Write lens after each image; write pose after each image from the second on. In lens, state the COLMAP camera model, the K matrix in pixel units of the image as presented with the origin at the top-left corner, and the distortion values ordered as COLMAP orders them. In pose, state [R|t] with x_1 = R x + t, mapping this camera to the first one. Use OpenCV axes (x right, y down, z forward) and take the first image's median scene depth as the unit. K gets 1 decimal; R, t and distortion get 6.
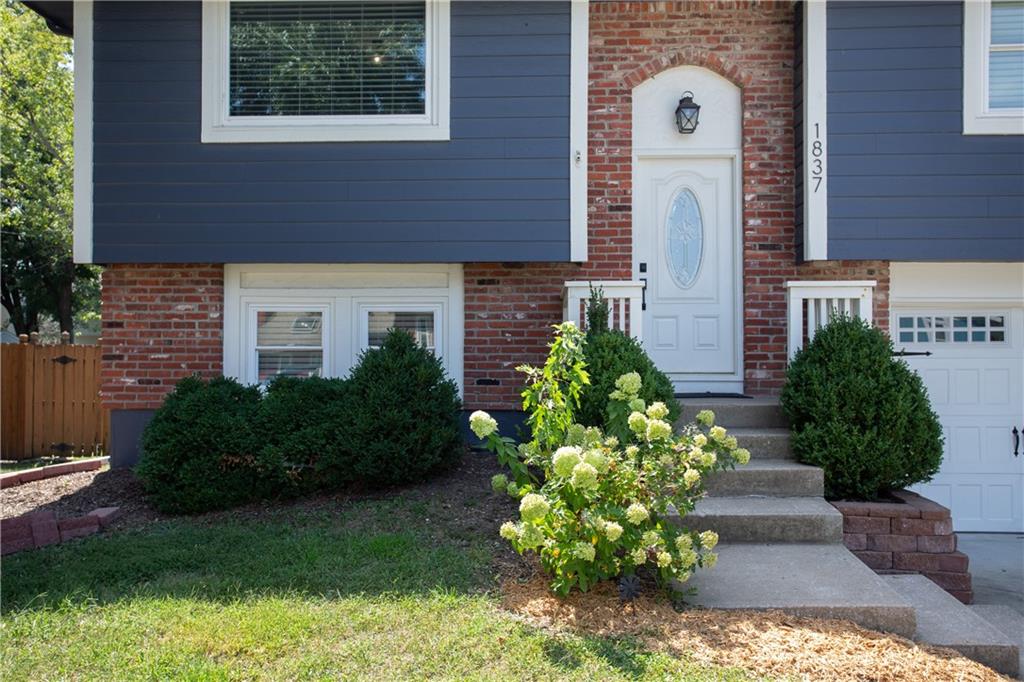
lens RADIAL K [[852.2, 0, 526.0], [0, 852.2, 342.8], [0, 0, 1]] dist [-0.006464, 0.001211]
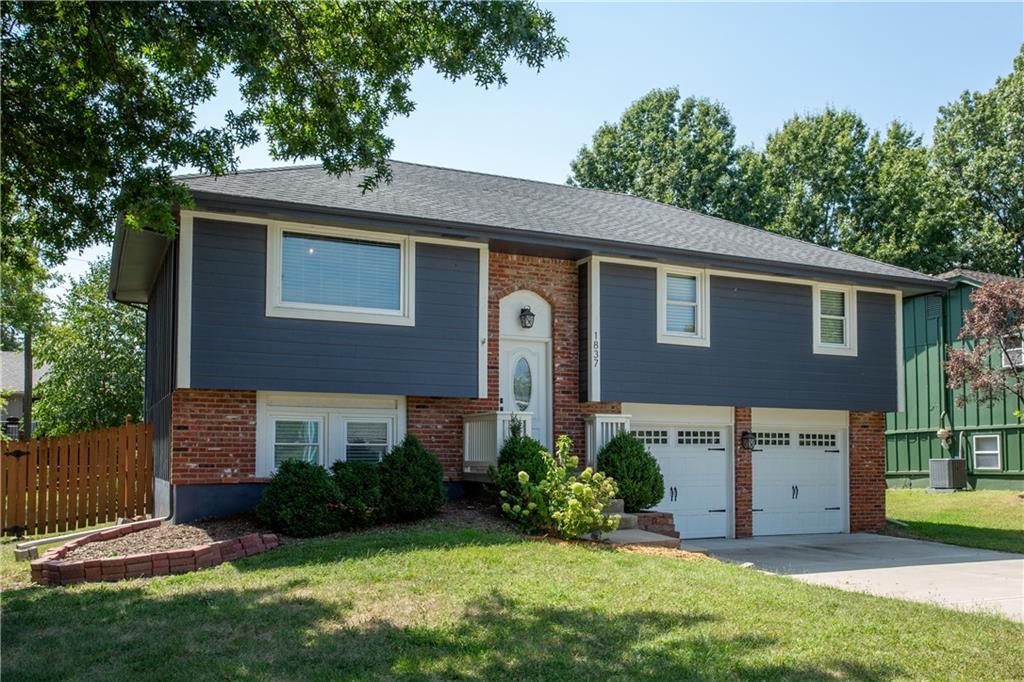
lens RADIAL K [[911.3, 0, 548.3], [0, 911.3, 415.1], [0, 0, 1]] dist [-0.002185, 0.002150]
pose [[0.877819, 0.023228, 0.478429, -0.698281], [-0.008496, 0.999421, -0.032934, 0.003974], [-0.478917, 0.024845, 0.877508, -0.729262]]
